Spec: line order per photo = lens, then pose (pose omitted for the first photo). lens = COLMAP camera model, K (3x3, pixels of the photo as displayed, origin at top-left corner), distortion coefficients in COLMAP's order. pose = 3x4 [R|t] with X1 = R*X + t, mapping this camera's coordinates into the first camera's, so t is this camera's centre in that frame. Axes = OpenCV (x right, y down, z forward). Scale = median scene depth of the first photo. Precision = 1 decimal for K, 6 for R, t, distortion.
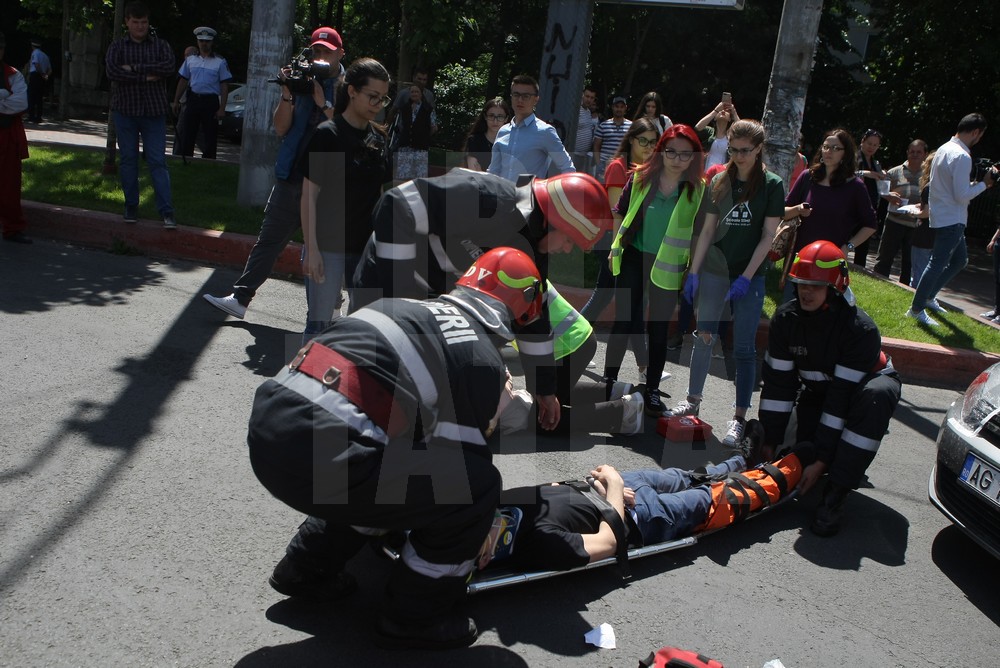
lens RADIAL K [[878.7, 0, 496.9], [0, 878.7, 326.5], [0, 0, 1]] dist [-0.116864, 0.096692]
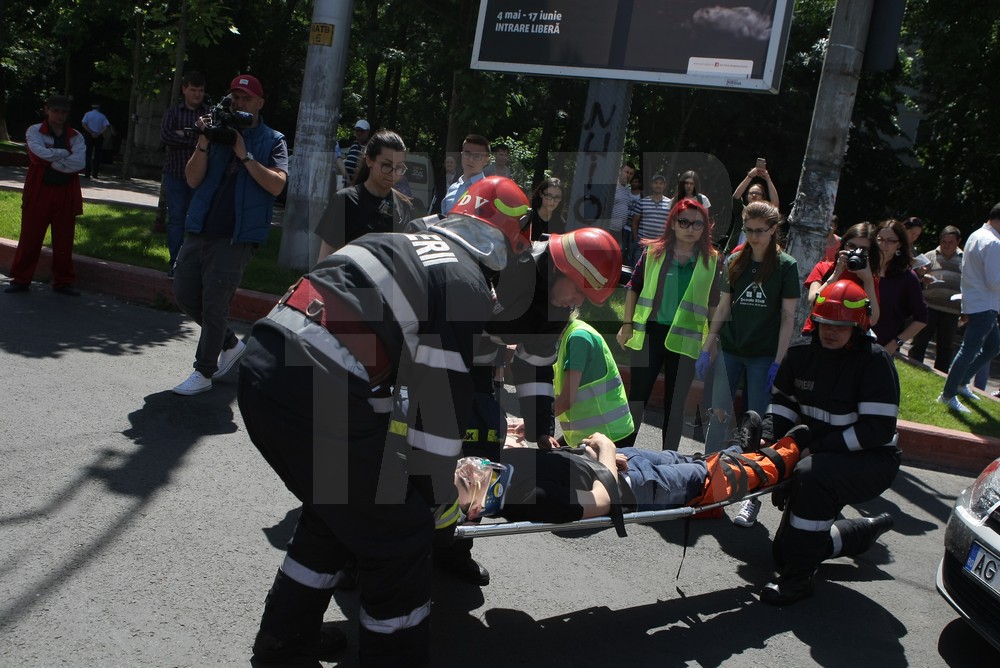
lens RADIAL K [[878.7, 0, 497.9], [0, 878.7, 326.9], [0, 0, 1]] dist [-0.116864, 0.096692]
pose [[0.997835, 0.038445, -0.053358, 0.021167], [-0.042554, 0.996034, -0.078135, 0.000445], [0.050142, 0.080236, 0.995514, -0.012087]]
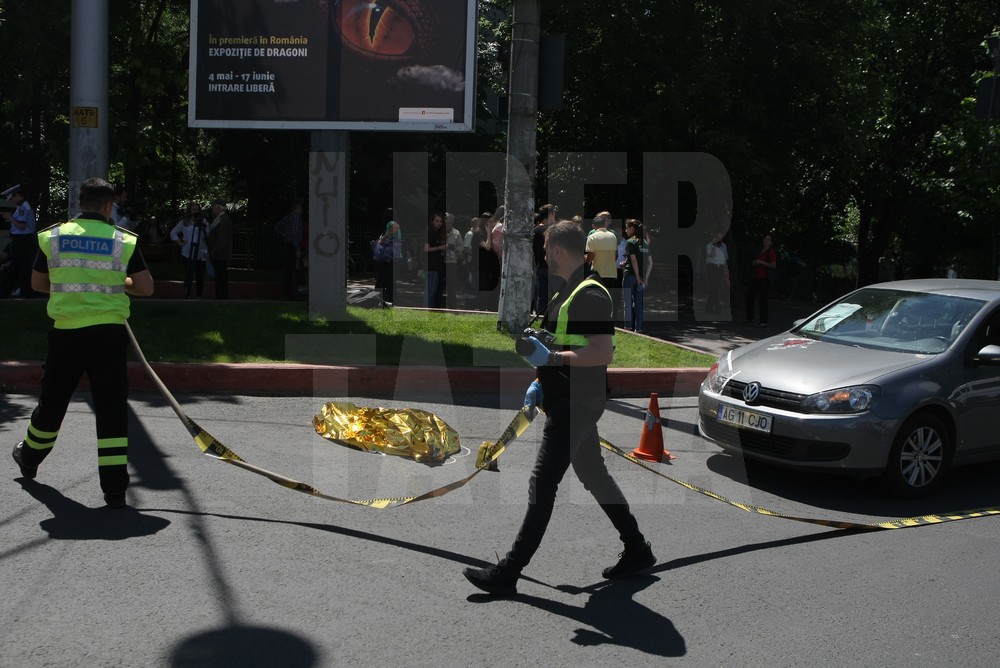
lens RADIAL K [[1064.4, 0, 477.7], [0, 1064.4, 308.4], [0, 0, 1]] dist [-0.074698, 0.000000]
pose [[0.921640, -0.121519, 0.368529, -0.337259], [0.165597, 0.982049, -0.090313, 0.029473], [-0.350938, 0.144263, 0.925219, -0.435041]]
